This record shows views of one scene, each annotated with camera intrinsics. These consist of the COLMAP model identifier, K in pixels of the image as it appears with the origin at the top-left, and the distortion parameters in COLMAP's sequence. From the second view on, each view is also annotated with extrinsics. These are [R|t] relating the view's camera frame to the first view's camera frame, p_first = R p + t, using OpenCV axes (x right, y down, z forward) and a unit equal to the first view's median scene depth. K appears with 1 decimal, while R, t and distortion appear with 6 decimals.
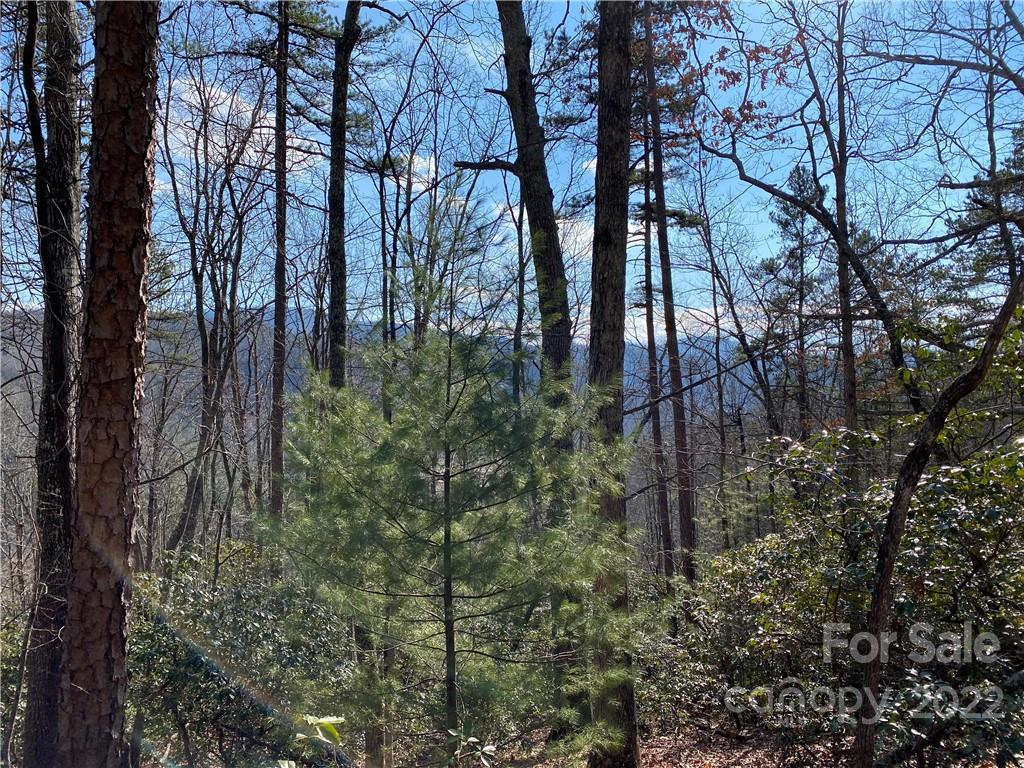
lens RADIAL K [[748.8, 0, 514.2], [0, 748.8, 409.0], [0, 0, 1]] dist [0.024278, -0.037704]
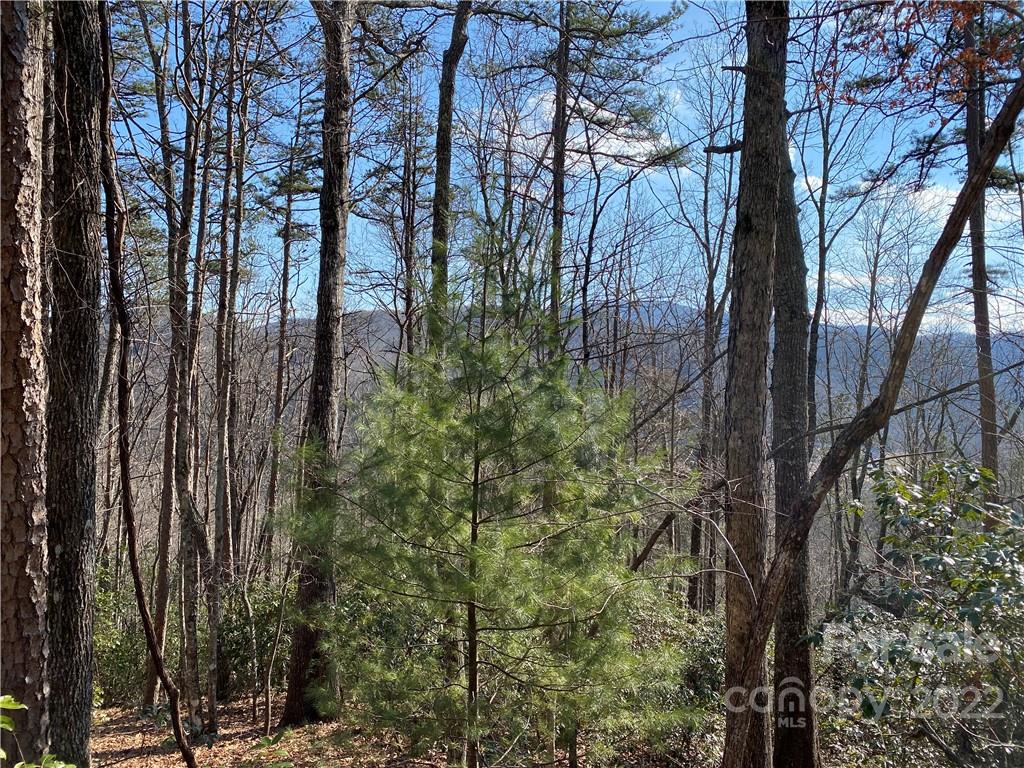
lens RADIAL K [[748.8, 0, 514.2], [0, 748.8, 409.0], [0, 0, 1]] dist [0.024278, -0.037704]
pose [[0.905544, 0.035818, -0.422737, 0.254152], [-0.031973, 0.999358, 0.016184, -0.018489], [0.423045, -0.001139, 0.906108, 0.089902]]
